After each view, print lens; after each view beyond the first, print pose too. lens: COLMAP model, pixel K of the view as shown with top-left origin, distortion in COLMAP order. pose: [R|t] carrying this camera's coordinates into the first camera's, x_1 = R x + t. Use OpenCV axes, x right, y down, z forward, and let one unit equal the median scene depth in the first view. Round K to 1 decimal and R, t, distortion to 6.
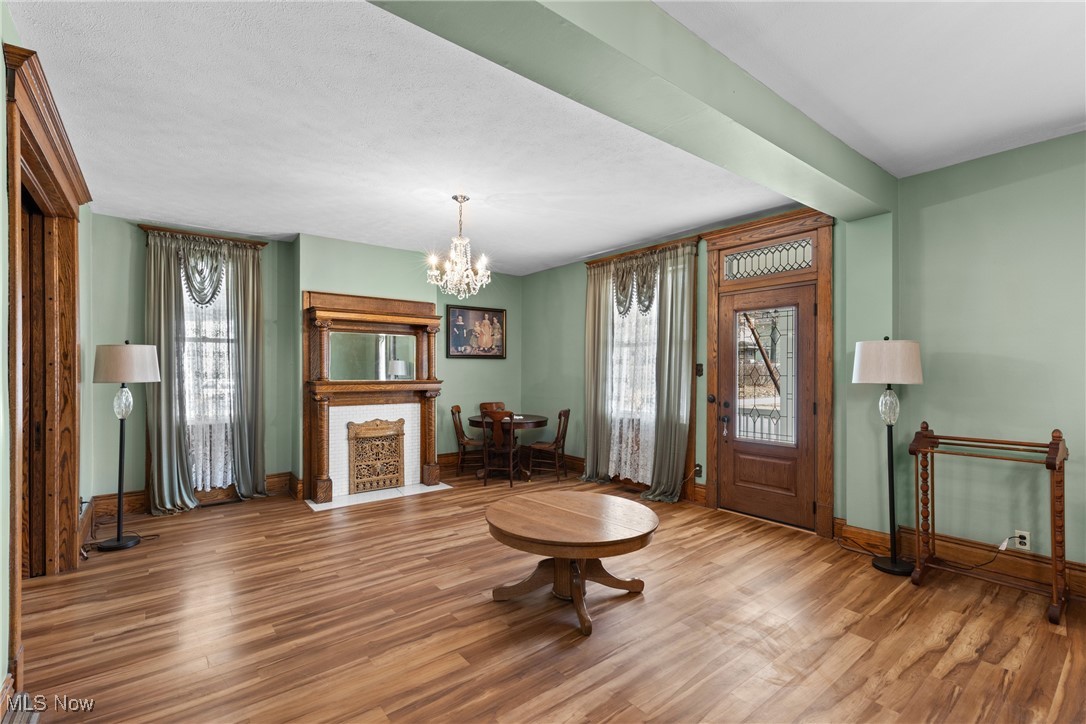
lens RADIAL K [[487.6, 0, 543.5], [0, 487.6, 368.1], [0, 0, 1]] dist [0.009044, -0.000329]
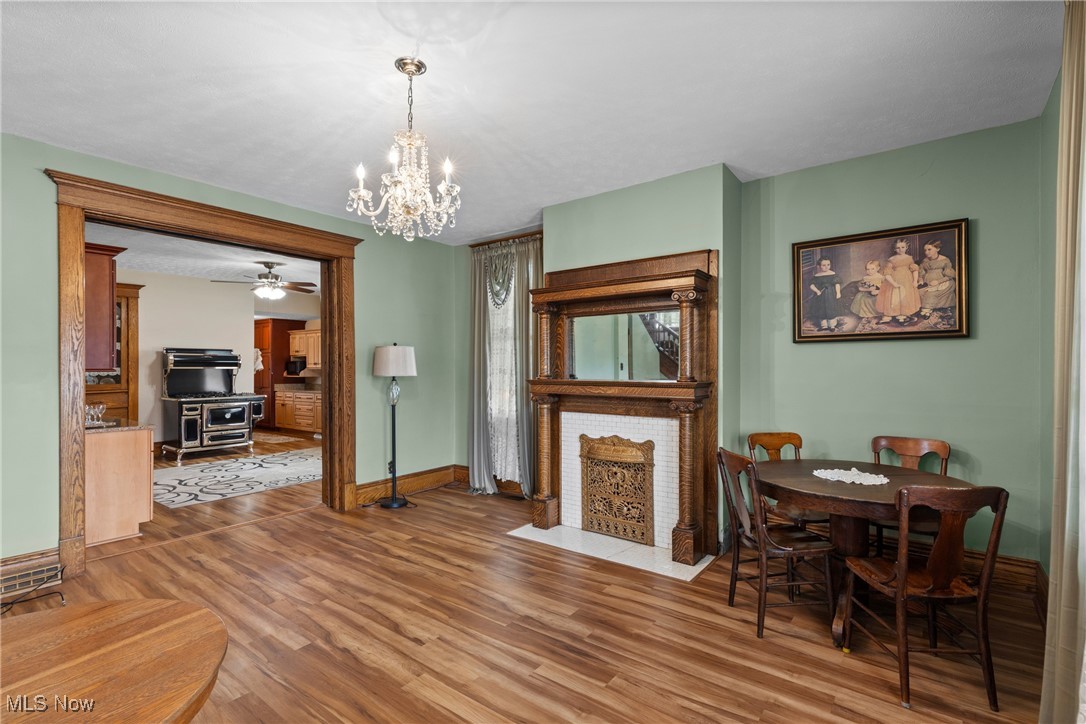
lens RADIAL K [[487.6, 0, 543.5], [0, 487.6, 368.1], [0, 0, 1]] dist [0.009044, -0.000329]
pose [[0.252778, -0.004854, -0.967512, 0.309479], [0.002482, 0.999987, -0.004368, 0.010591], [0.967521, -0.001297, 0.252787, 0.723430]]
